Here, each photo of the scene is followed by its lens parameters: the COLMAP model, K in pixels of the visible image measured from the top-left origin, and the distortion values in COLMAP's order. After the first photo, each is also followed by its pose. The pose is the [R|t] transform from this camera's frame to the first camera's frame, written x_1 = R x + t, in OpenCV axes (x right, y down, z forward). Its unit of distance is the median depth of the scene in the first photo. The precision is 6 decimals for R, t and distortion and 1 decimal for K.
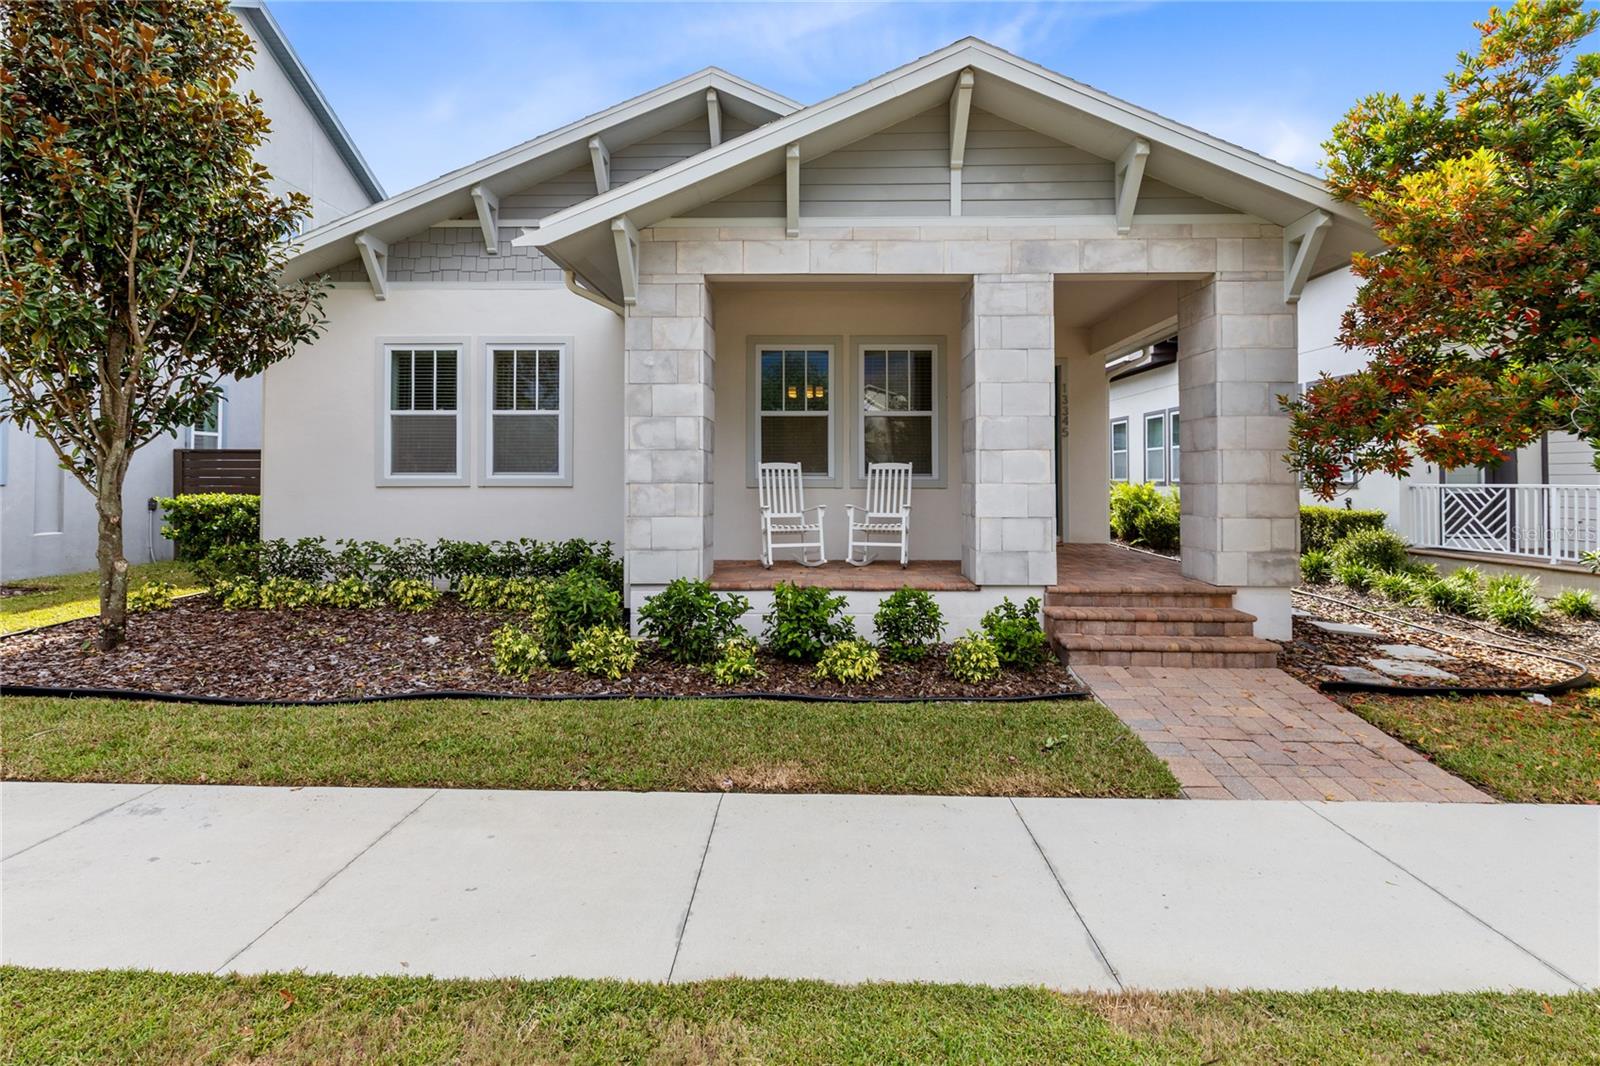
lens RADIAL K [[764.5, 0, 839.3], [0, 764.5, 468.4], [0, 0, 1]] dist [-0.004491, -0.000588]
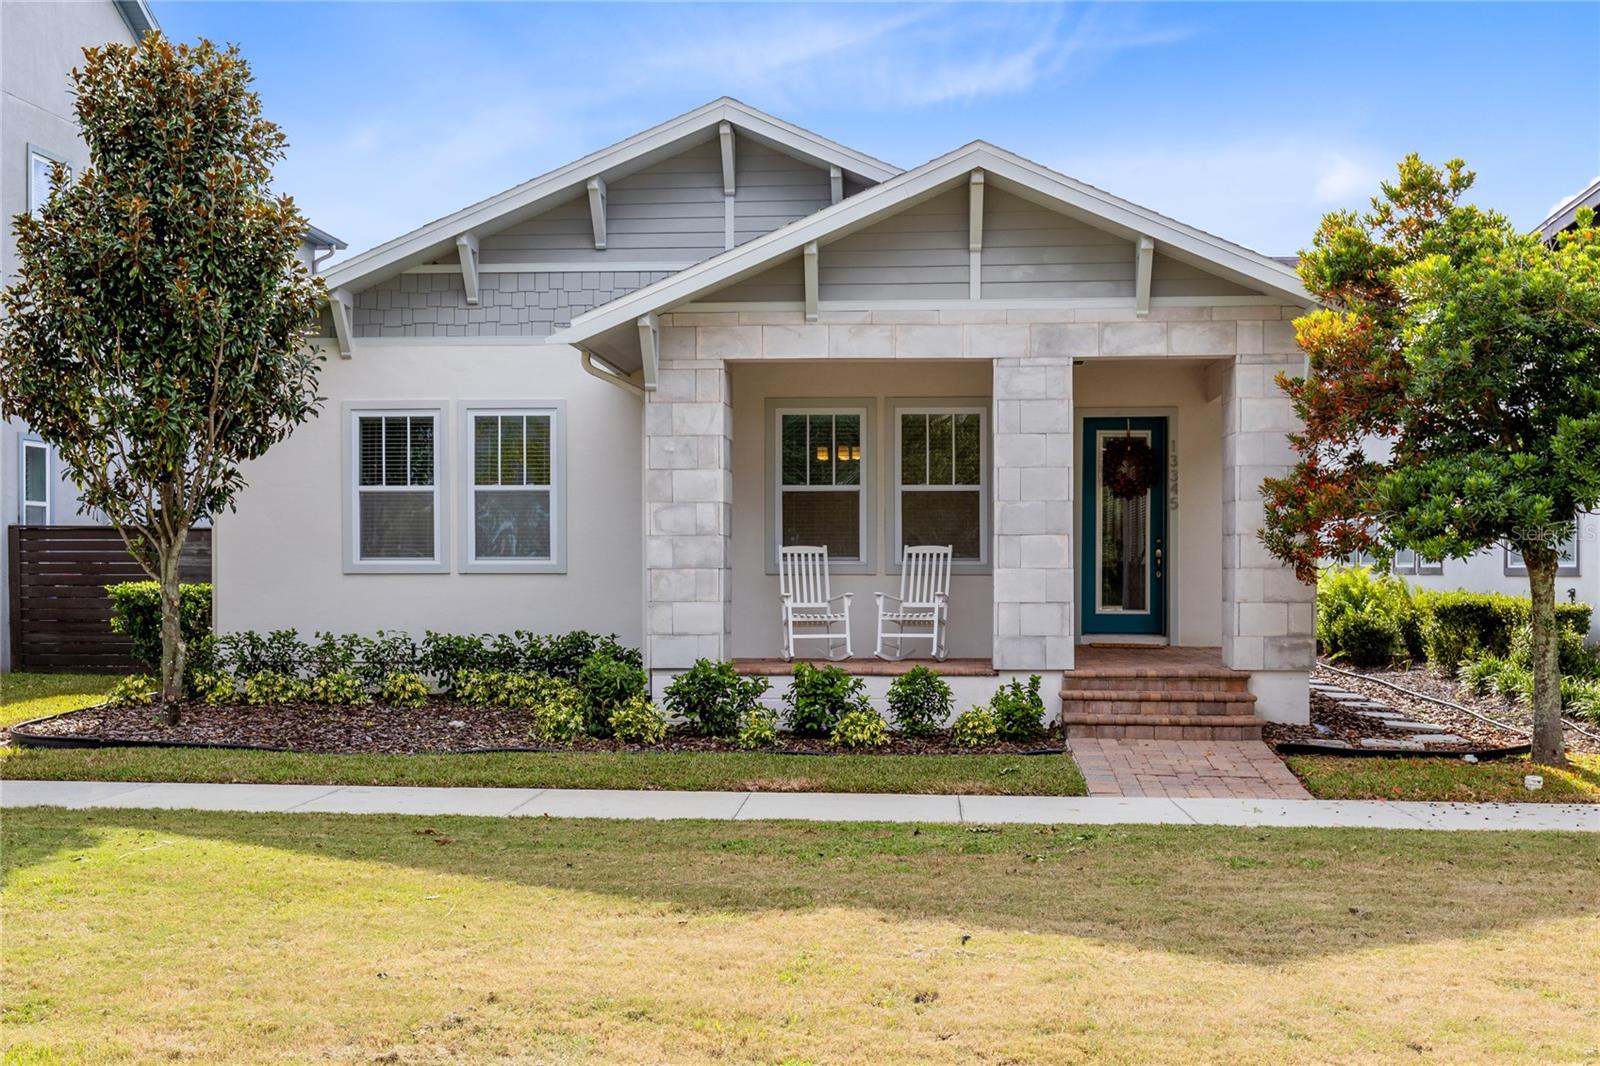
lens RADIAL K [[1608.1, 0, 798.2], [0, 1608.1, 531.8], [0, 0, 1]] dist [-0.093233, 0.000000]
pose [[0.995319, -0.003398, -0.096588, 0.123234], [0.002753, 0.999973, -0.006812, -0.014307], [0.096609, 0.006515, 0.995301, -1.087171]]
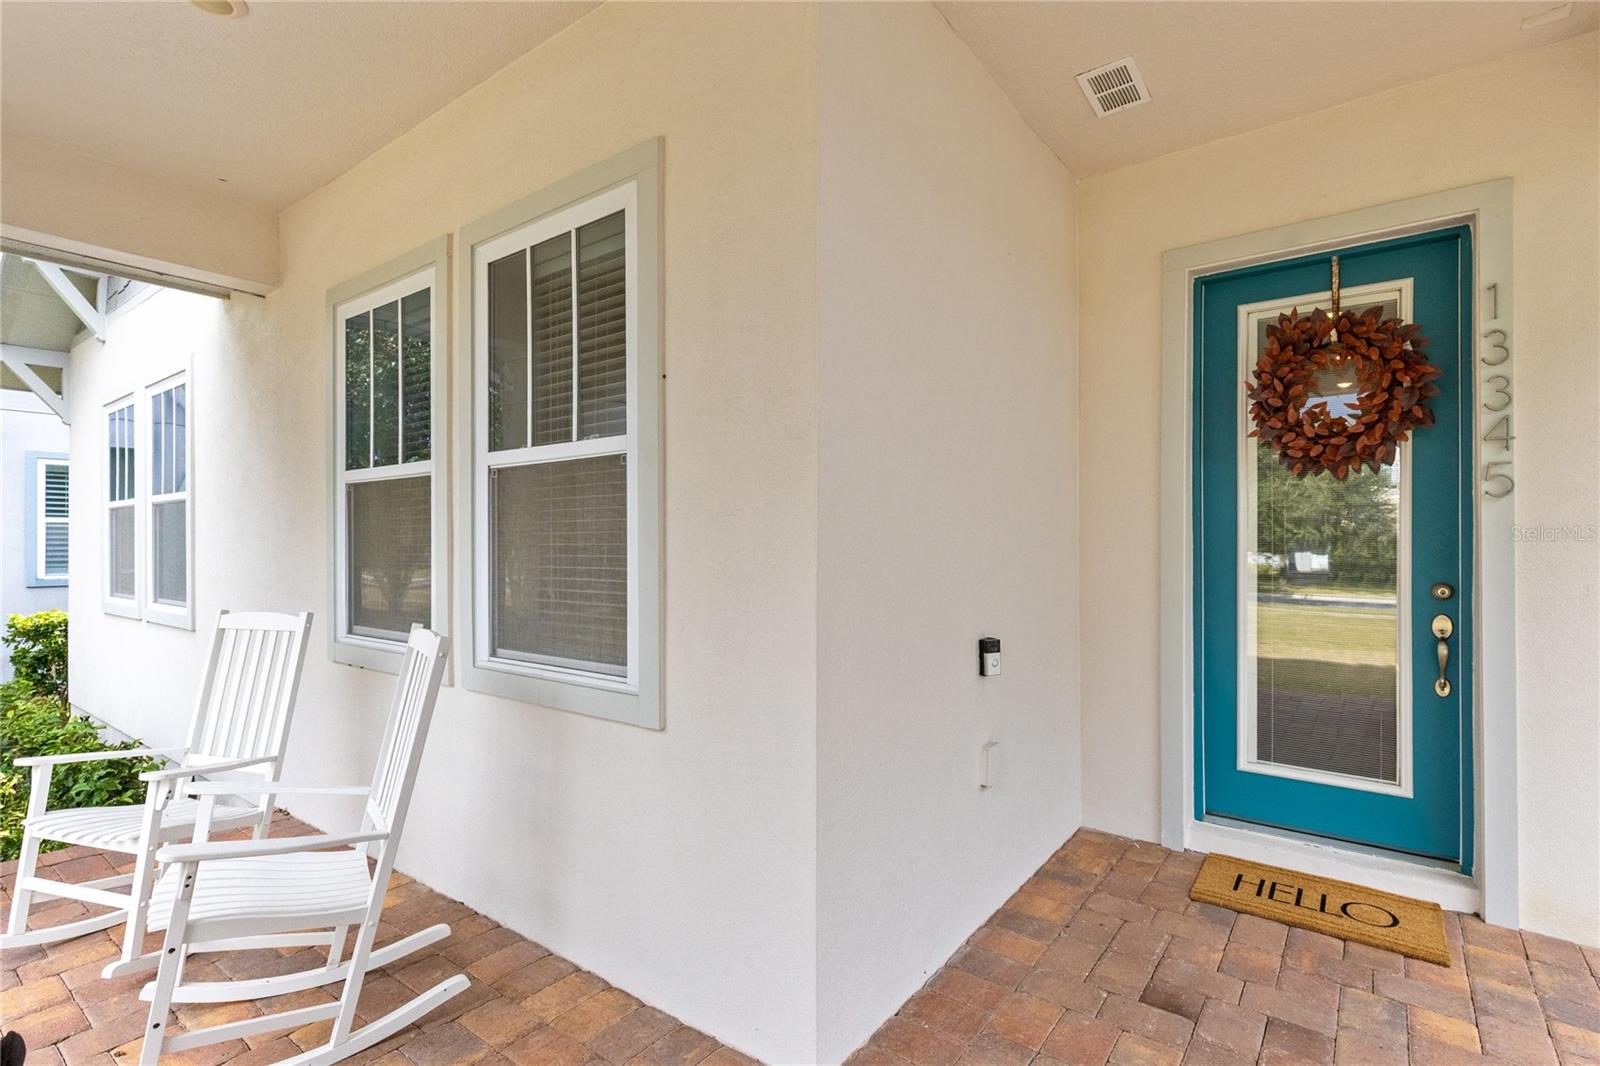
lens RADIAL K [[764.5, 0, 801.4], [0, 764.5, 538.0], [0, 0, 1]] dist [-0.004491, -0.000588]
pose [[0.791517, -0.010553, -0.611056, 0.449394], [0.009638, 0.999942, -0.004785, -0.048497], [0.611071, -0.002102, 0.791573, 1.115821]]
